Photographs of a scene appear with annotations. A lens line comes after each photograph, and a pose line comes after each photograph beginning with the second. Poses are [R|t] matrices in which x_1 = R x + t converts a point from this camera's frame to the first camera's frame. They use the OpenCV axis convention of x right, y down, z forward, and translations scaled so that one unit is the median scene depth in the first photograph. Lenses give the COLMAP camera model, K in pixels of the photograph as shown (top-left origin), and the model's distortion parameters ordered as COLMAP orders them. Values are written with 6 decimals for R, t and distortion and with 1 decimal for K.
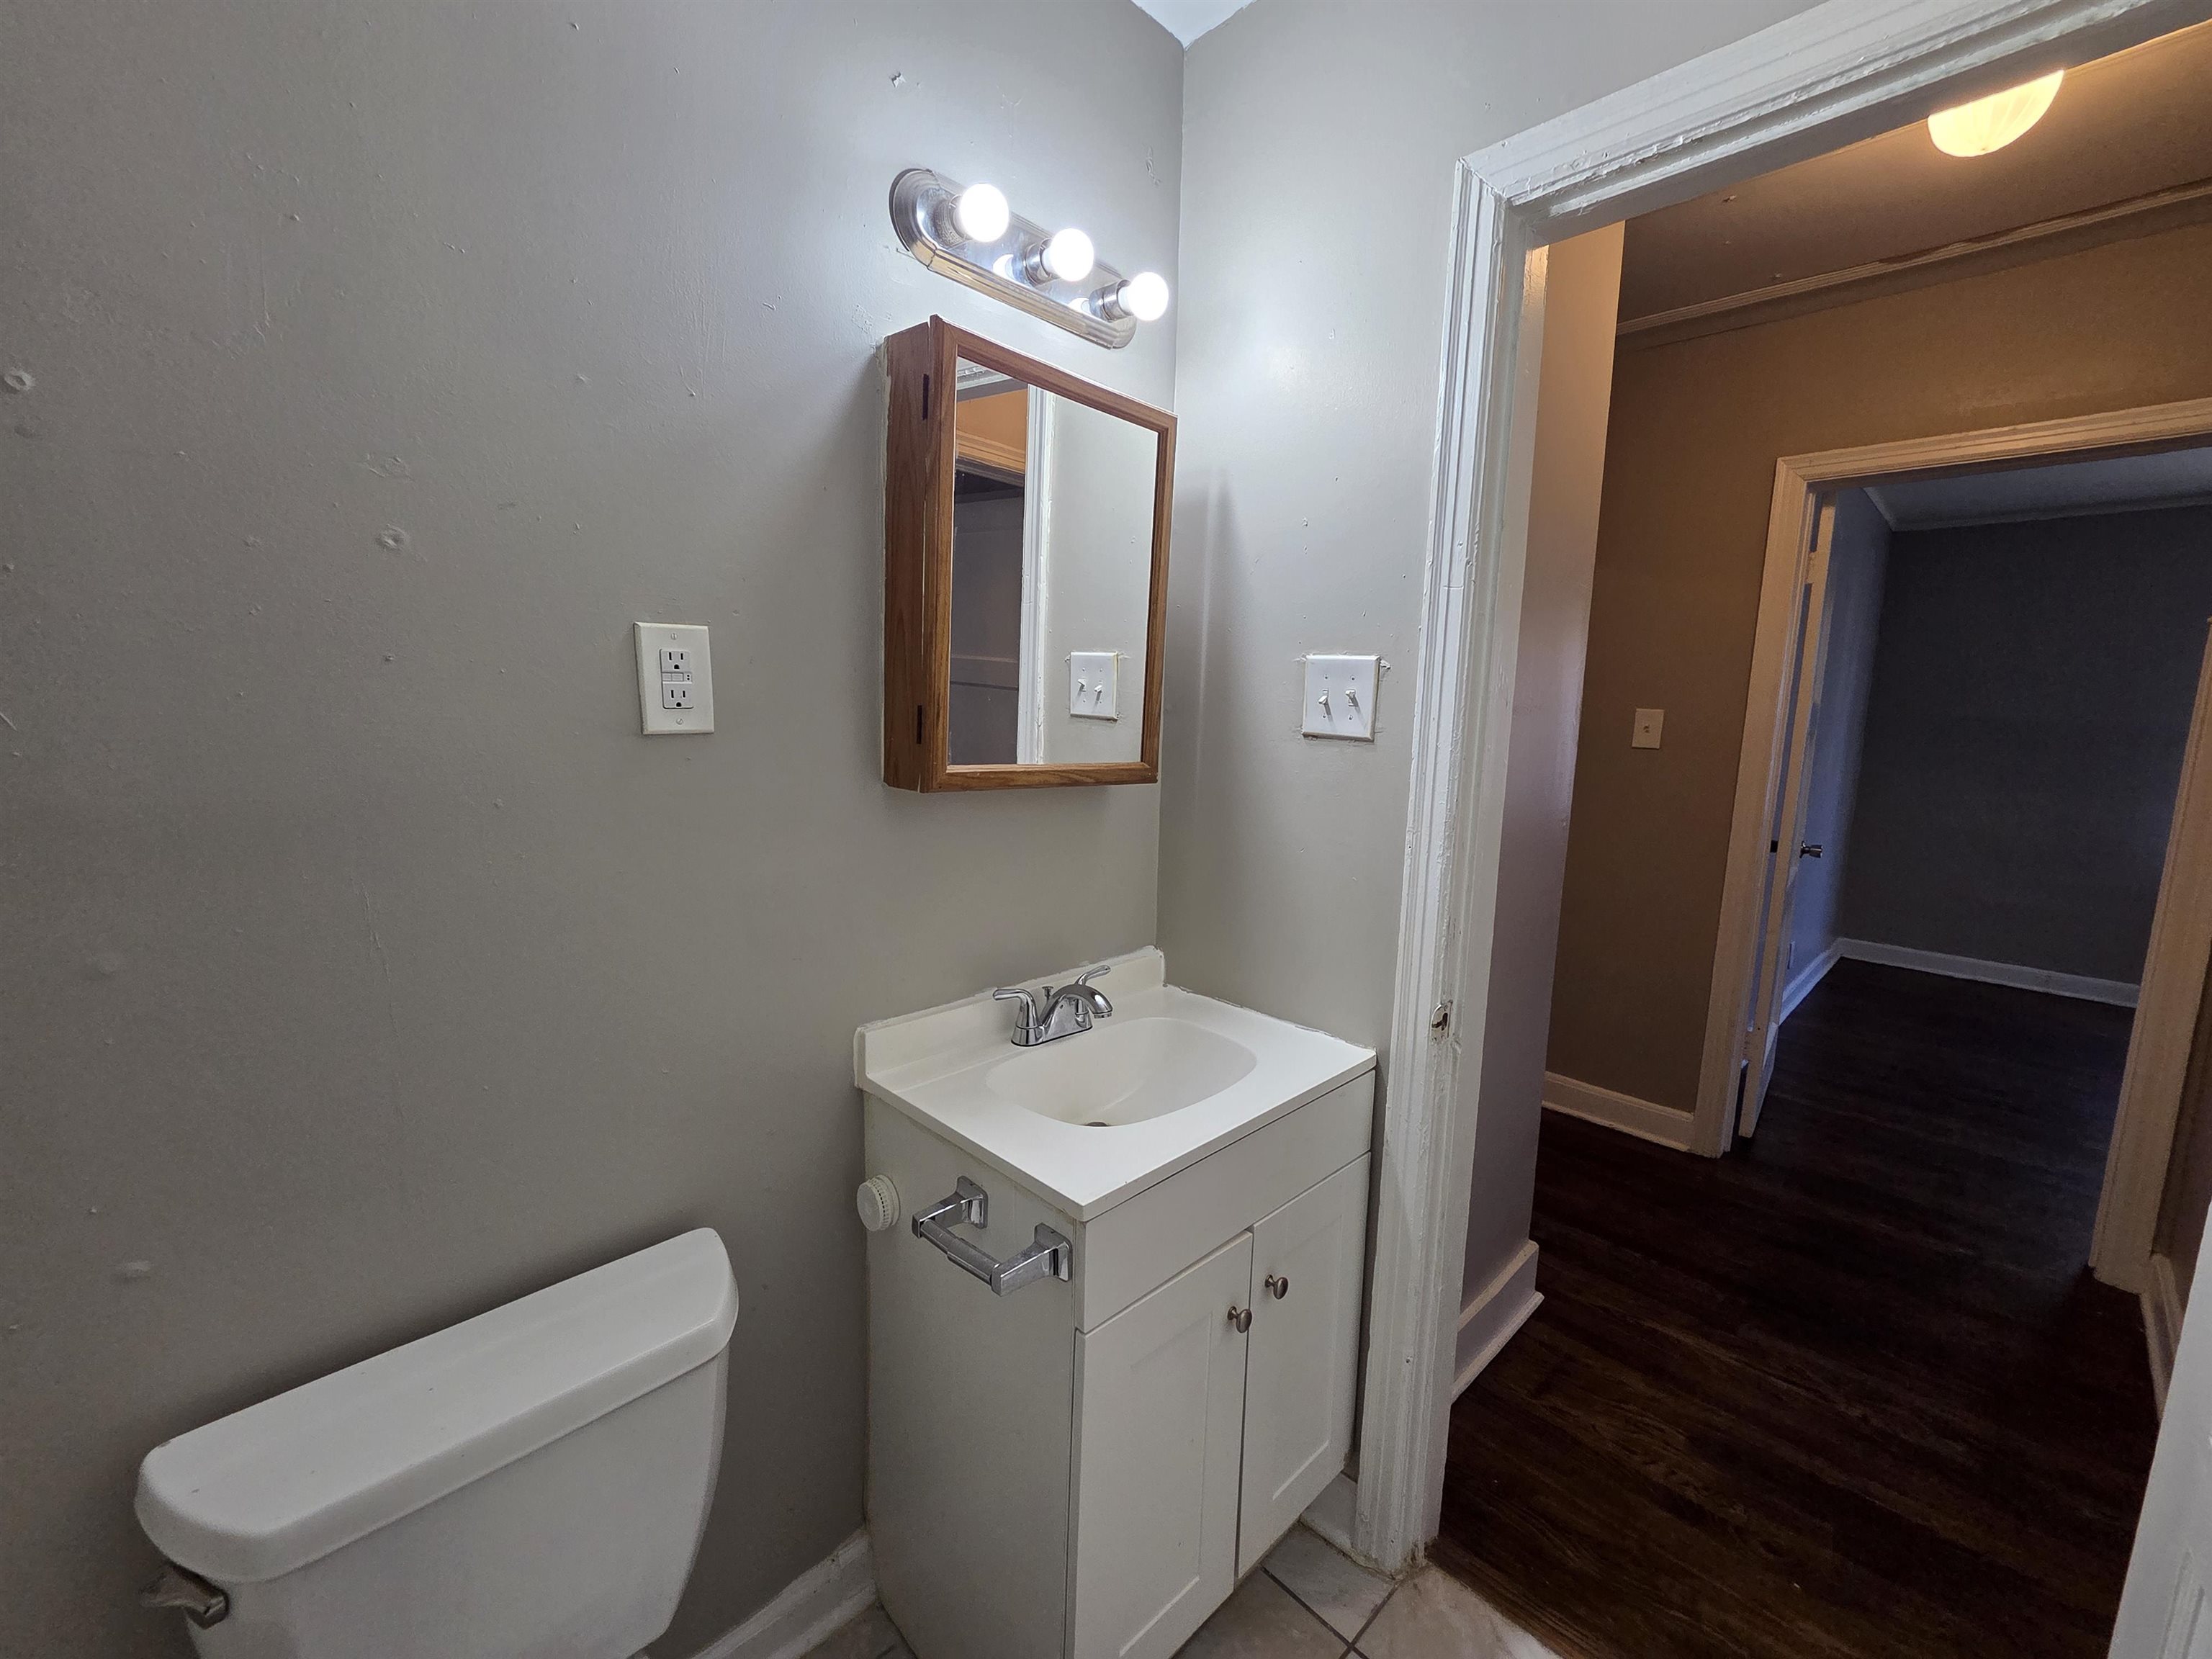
lens RADIAL K [[894.3, 0, 1113.7], [0, 894.3, 833.5], [0, 0, 1]] dist [-0.000828, 0.000046]
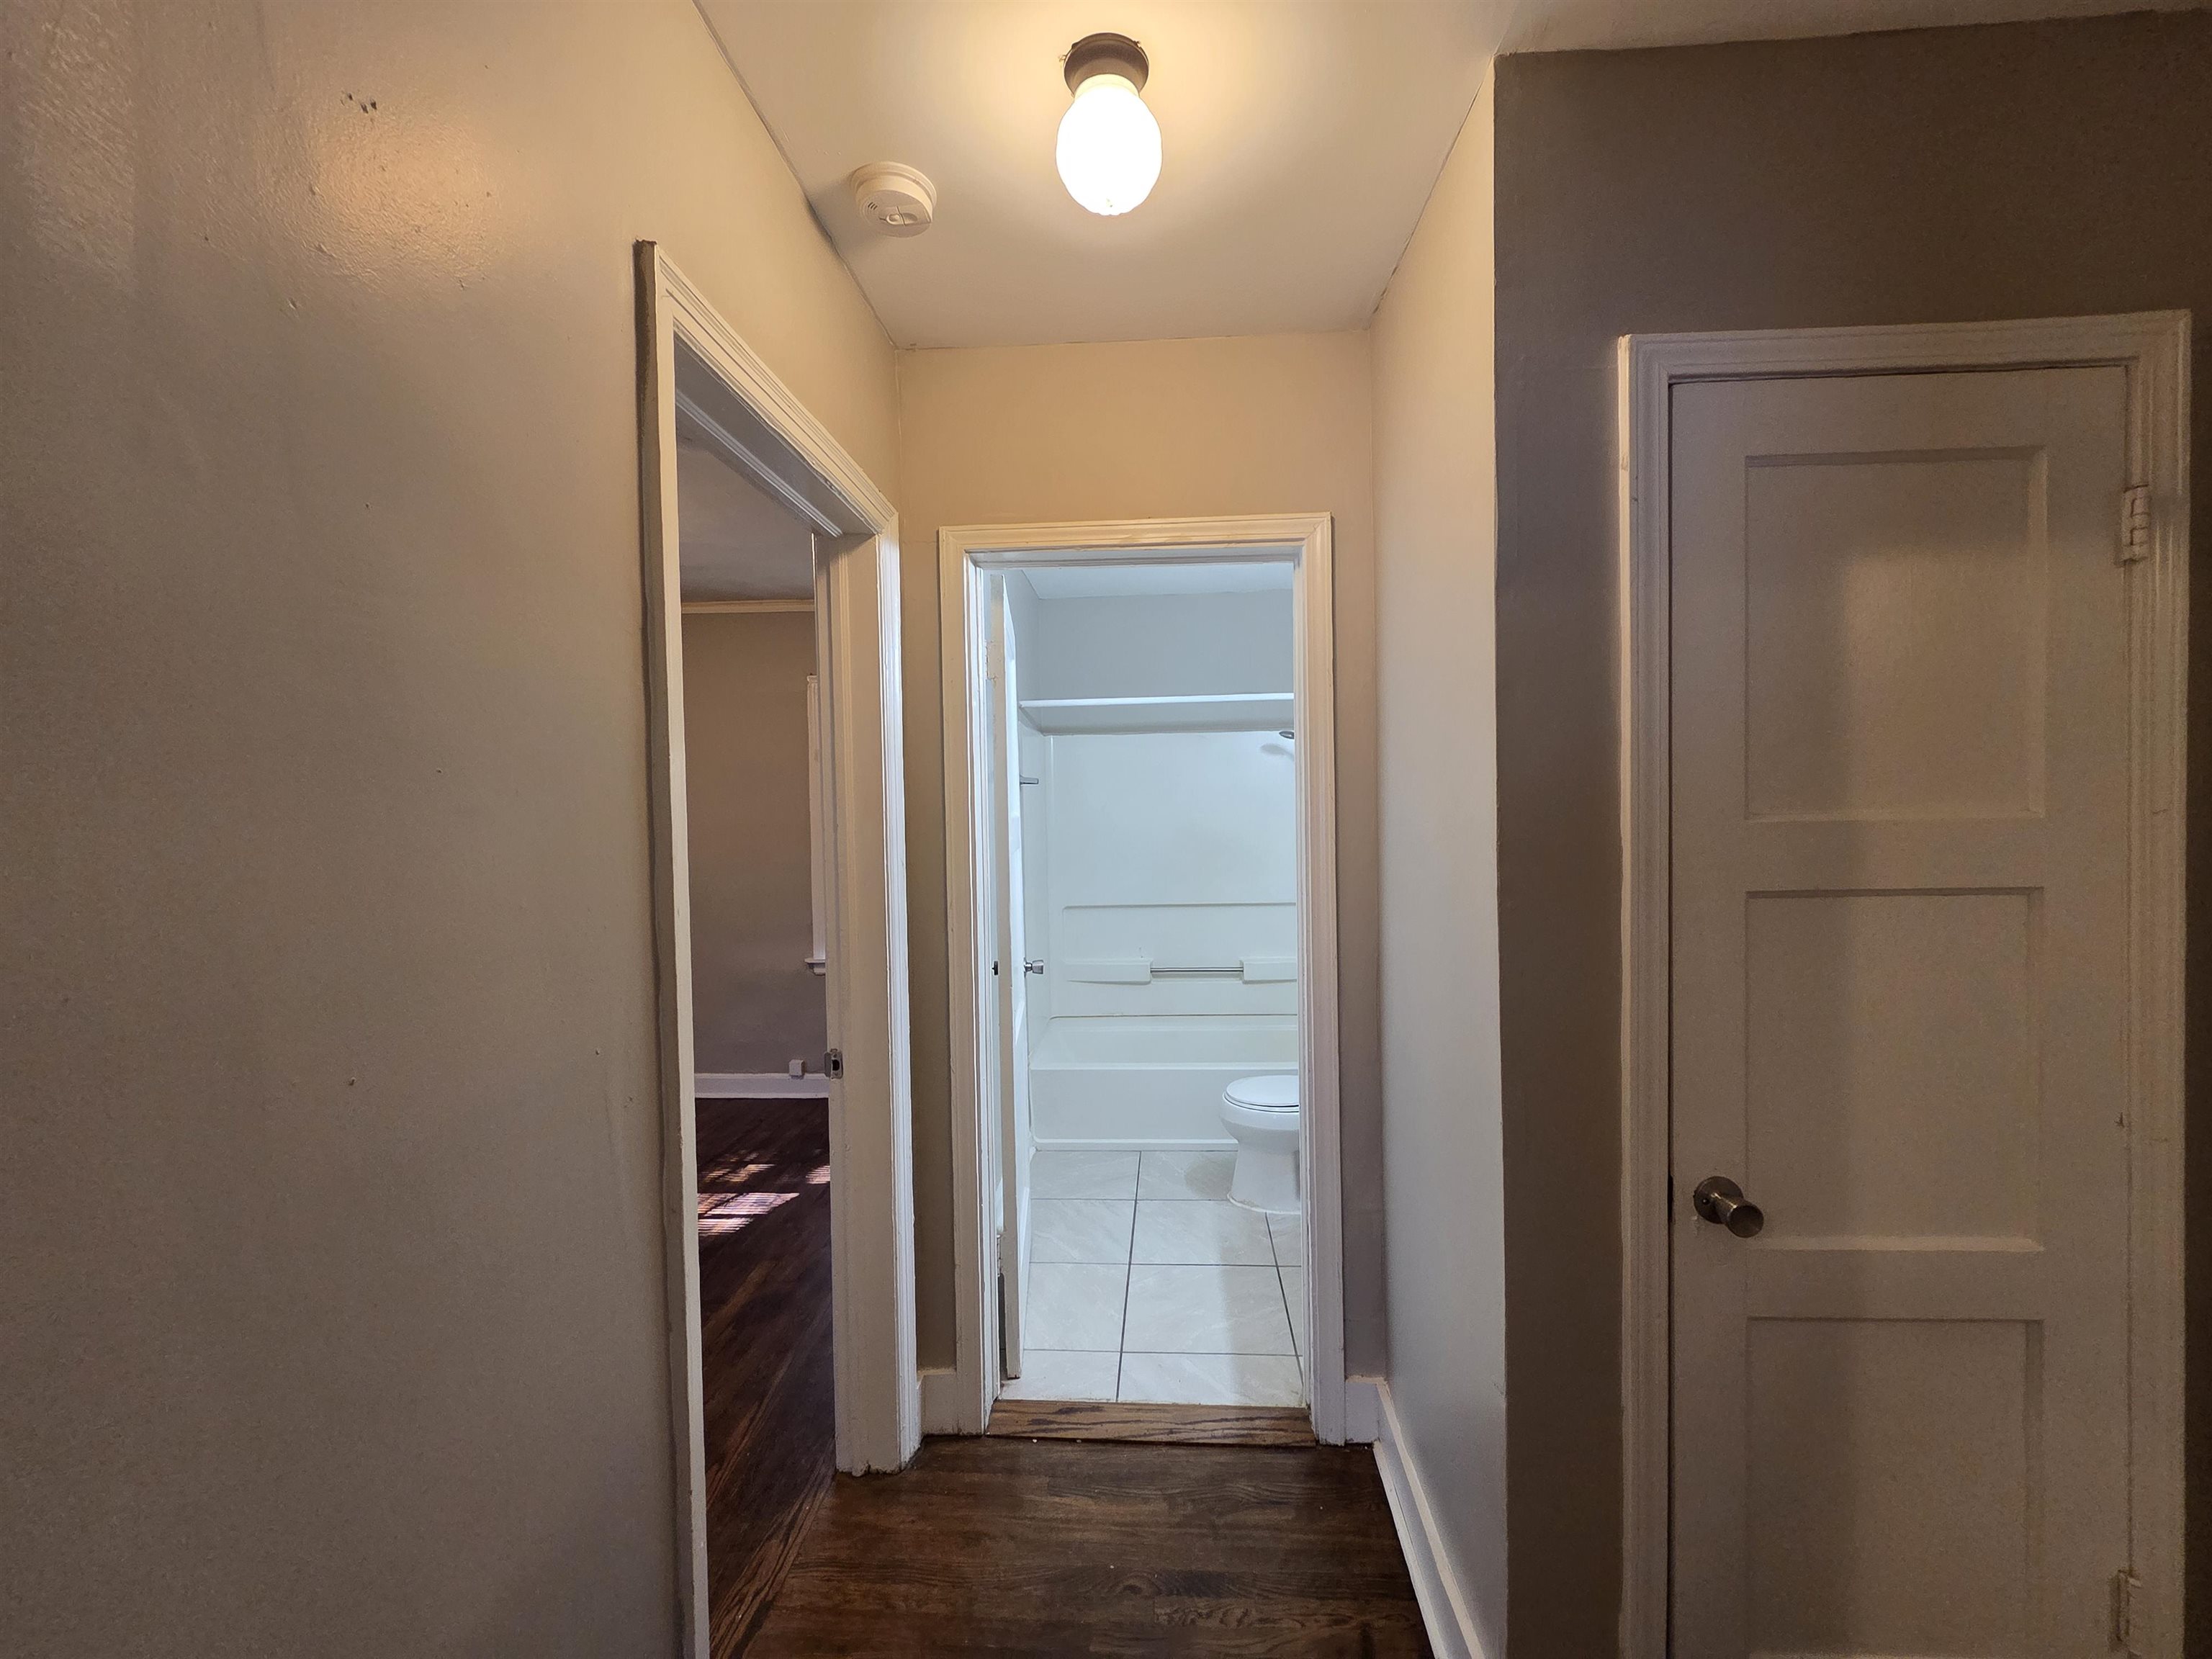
lens RADIAL K [[910.9, 0, 1124.1], [0, 910.9, 825.9], [0, 0, 1]] dist [0.000221, -0.000579]
pose [[-0.732534, -0.003969, -0.680718, 1.787411], [-0.101056, 0.989537, 0.102979, -0.263743], [0.673187, 0.144226, -0.725271, 1.980266]]
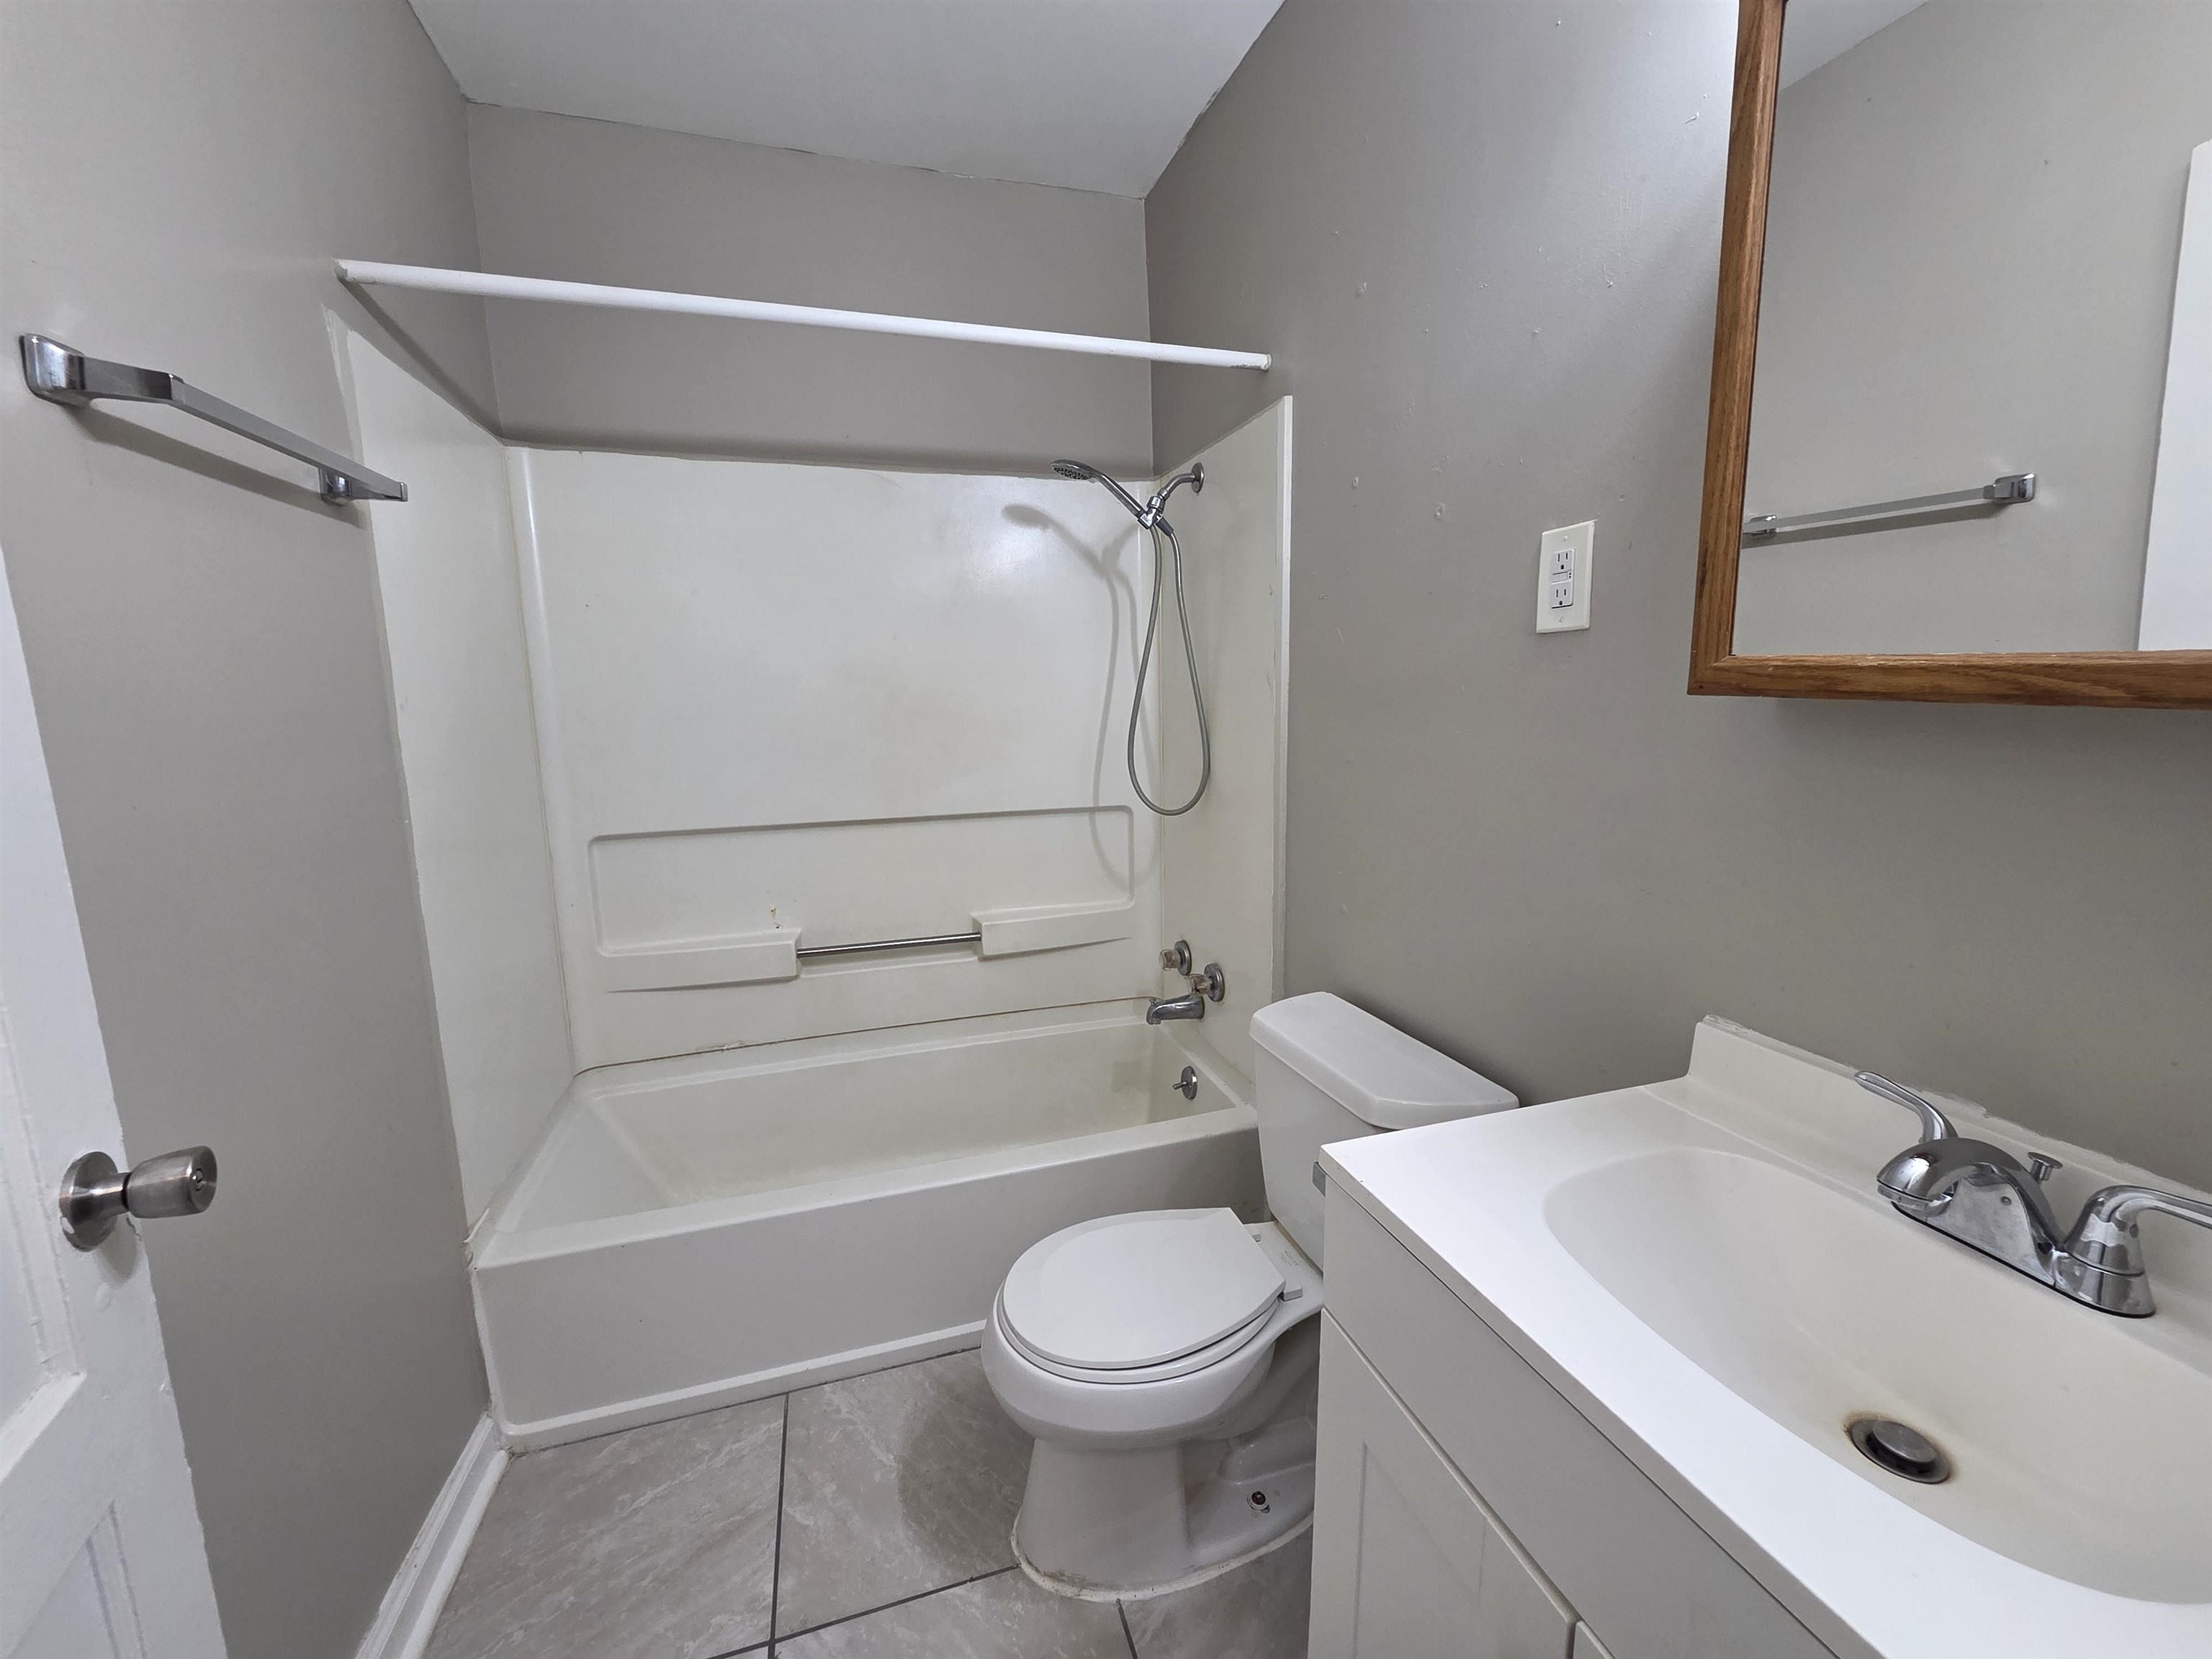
lens RADIAL K [[910.9, 0, 1124.1], [0, 910.9, 825.9], [0, 0, 1]] dist [0.000221, -0.000579]
pose [[-0.441074, 0.119811, -0.889438, 0.588807], [-0.126298, 0.972900, 0.193685, -0.025220], [0.888540, 0.197764, -0.413989, 0.837005]]
